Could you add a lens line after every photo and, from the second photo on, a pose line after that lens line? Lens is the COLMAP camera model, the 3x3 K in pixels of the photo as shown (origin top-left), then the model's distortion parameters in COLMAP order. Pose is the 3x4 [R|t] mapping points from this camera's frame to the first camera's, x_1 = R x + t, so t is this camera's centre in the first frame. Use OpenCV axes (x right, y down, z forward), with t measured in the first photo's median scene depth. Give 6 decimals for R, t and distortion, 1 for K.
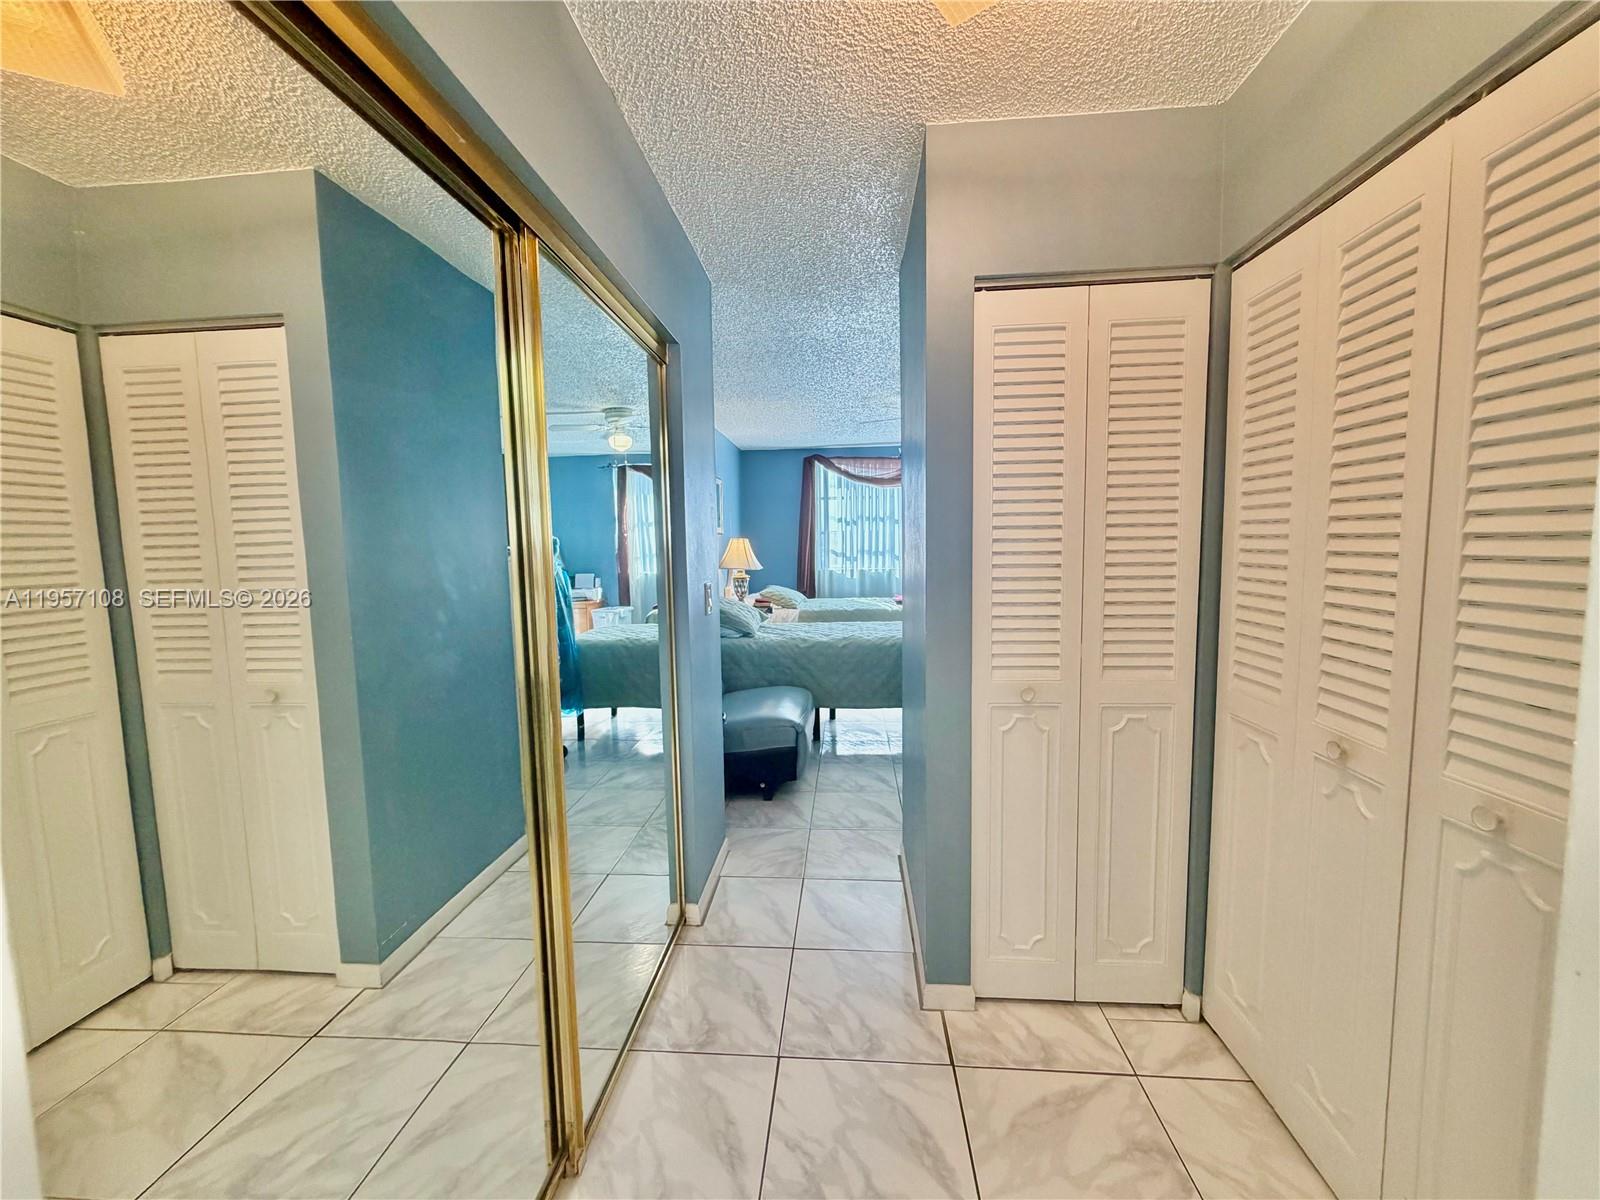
lens RADIAL K [[634.3, 0, 796.1], [0, 634.3, 600.3], [0, 0, 1]] dist [0.001728, -0.000345]
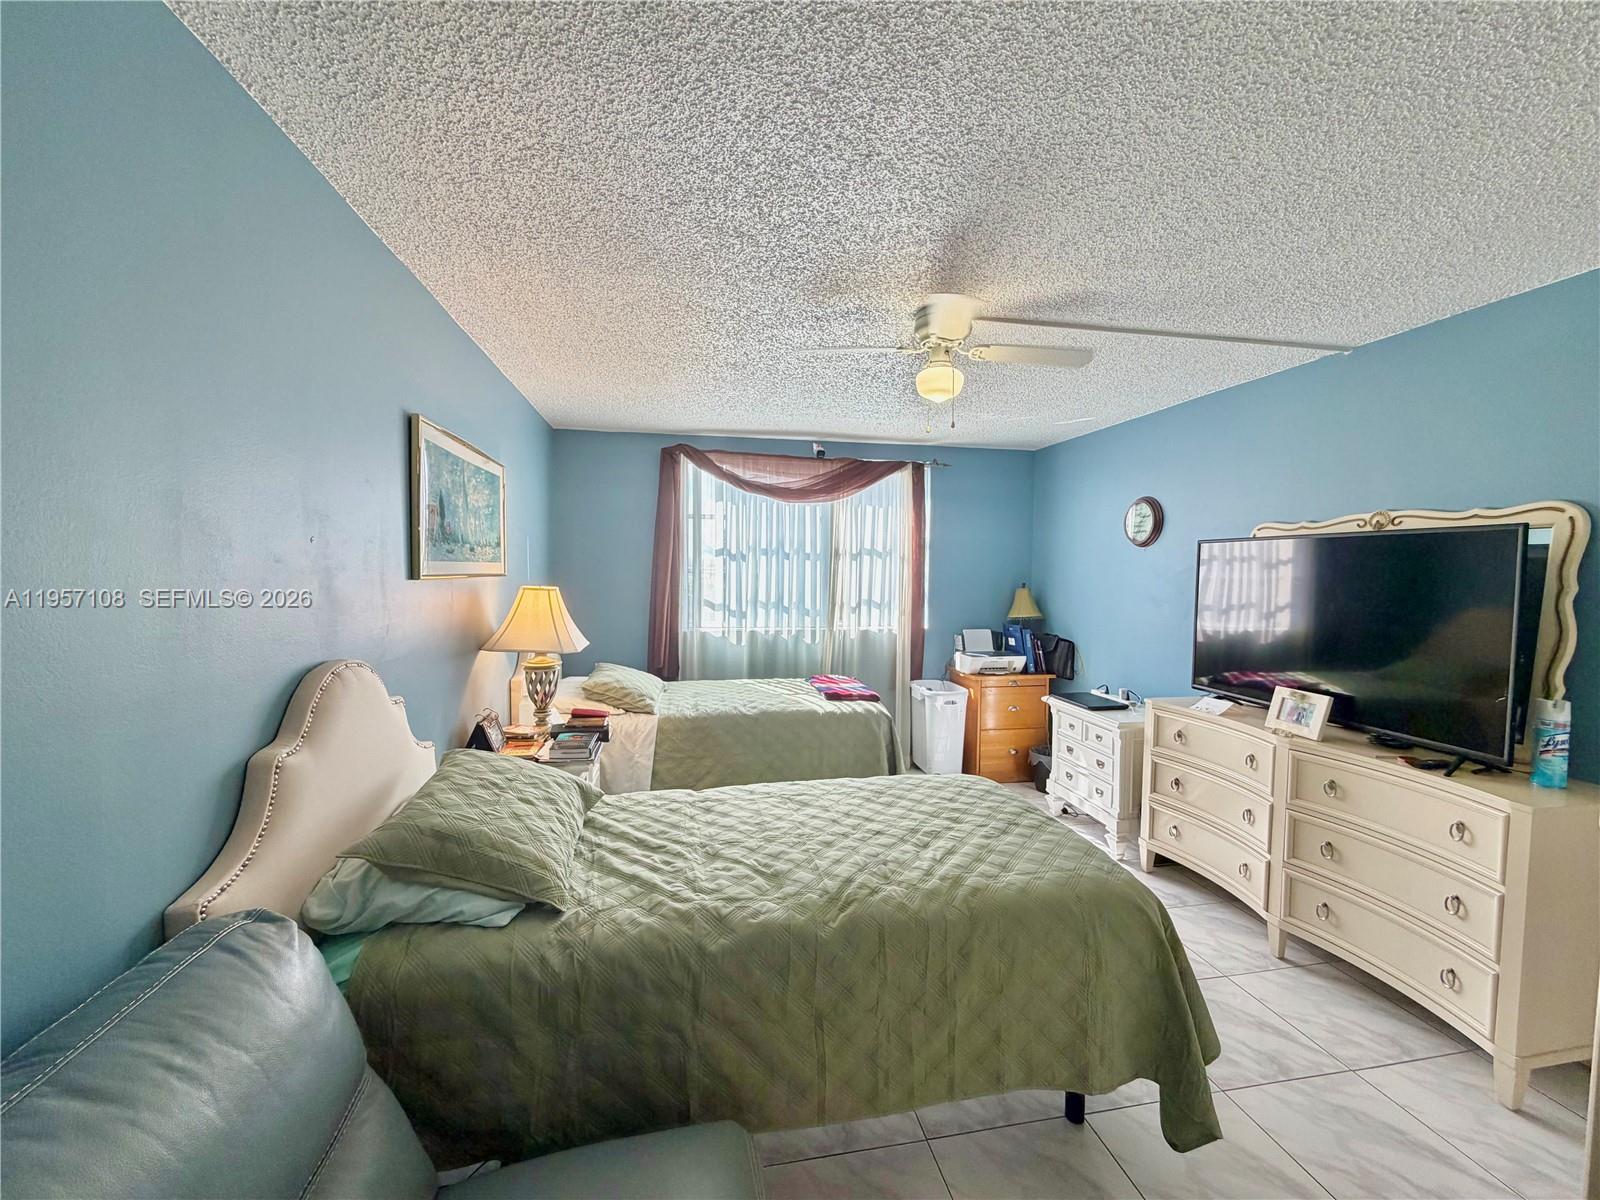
lens RADIAL K [[634.3, 0, 796.1], [0, 634.3, 600.3], [0, 0, 1]] dist [0.001728, -0.000345]
pose [[0.964955, 0.013278, 0.262079, -0.021993], [-0.002933, 0.999202, -0.039824, -0.054456], [-0.262399, 0.037659, 0.964224, 0.380826]]
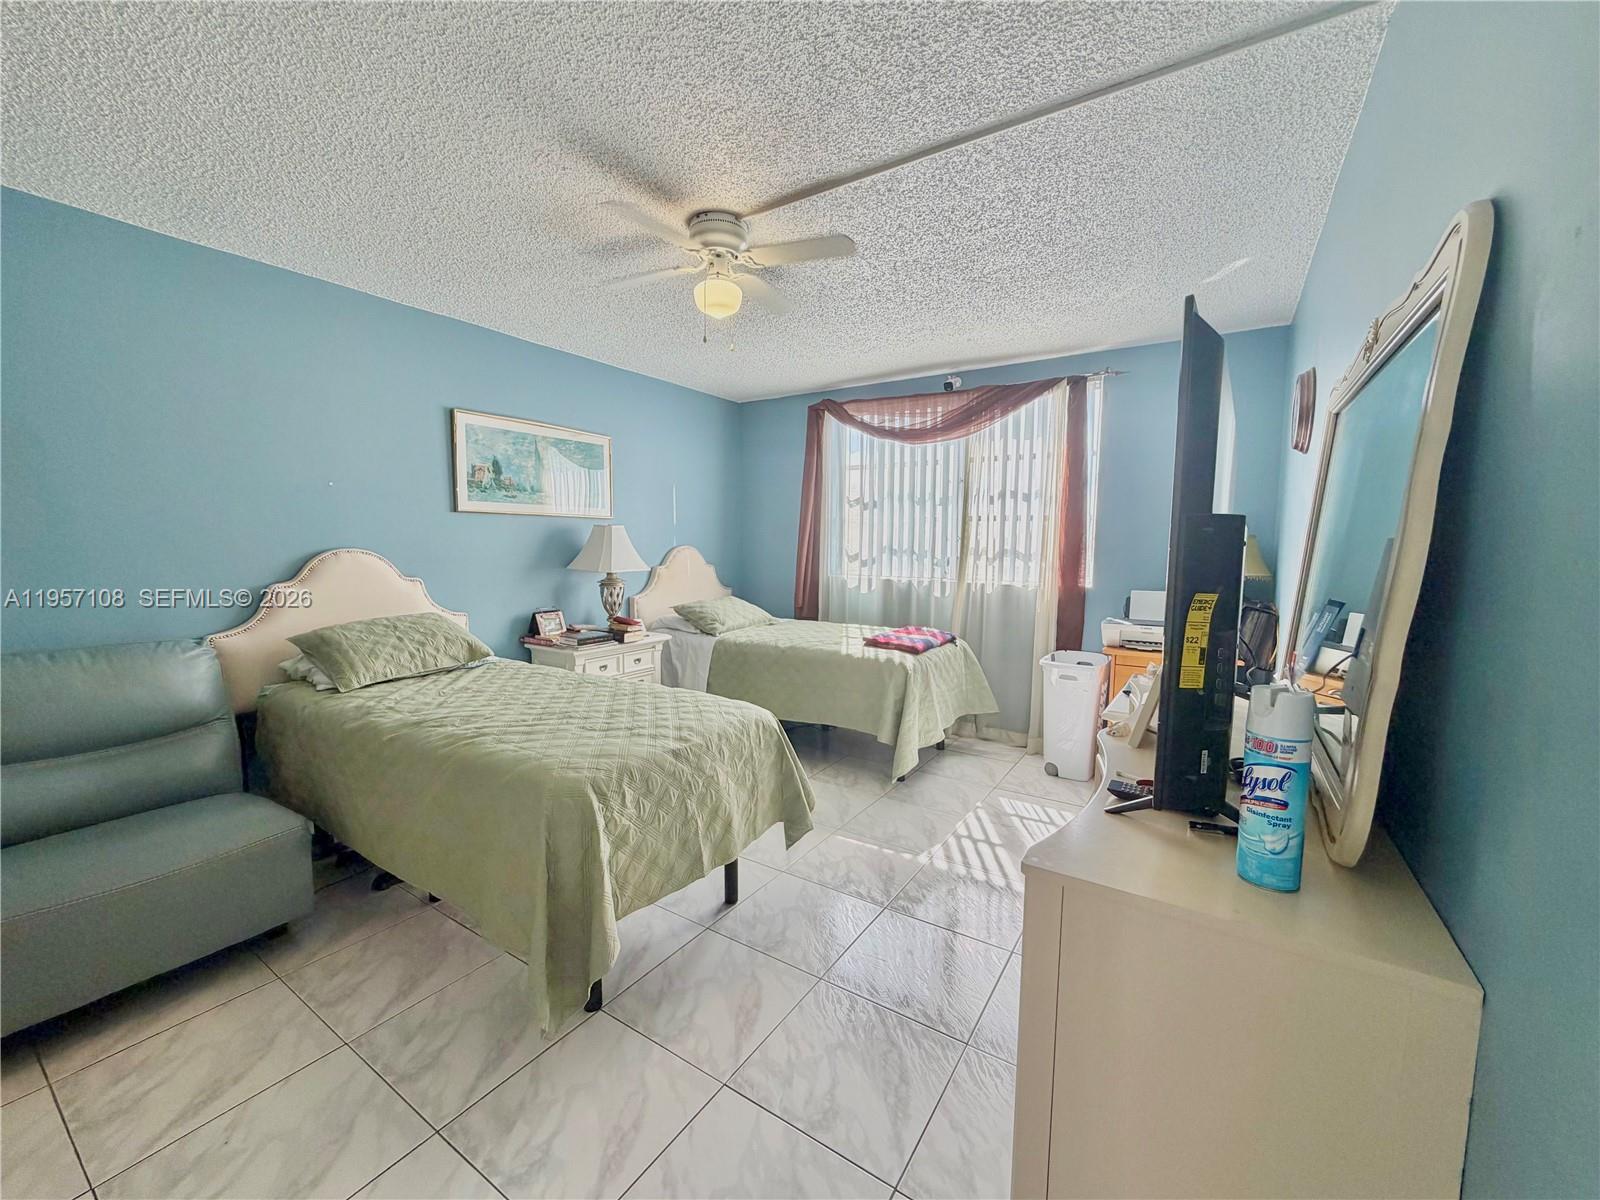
lens RADIAL K [[634.3, 0, 796.1], [0, 634.3, 600.3], [0, 0, 1]] dist [0.001728, -0.000345]
pose [[0.877390, 0.066067, -0.475207, 0.326510], [-0.062256, 0.997777, 0.023775, -0.037662], [0.475721, 0.008724, 0.879553, 0.410094]]
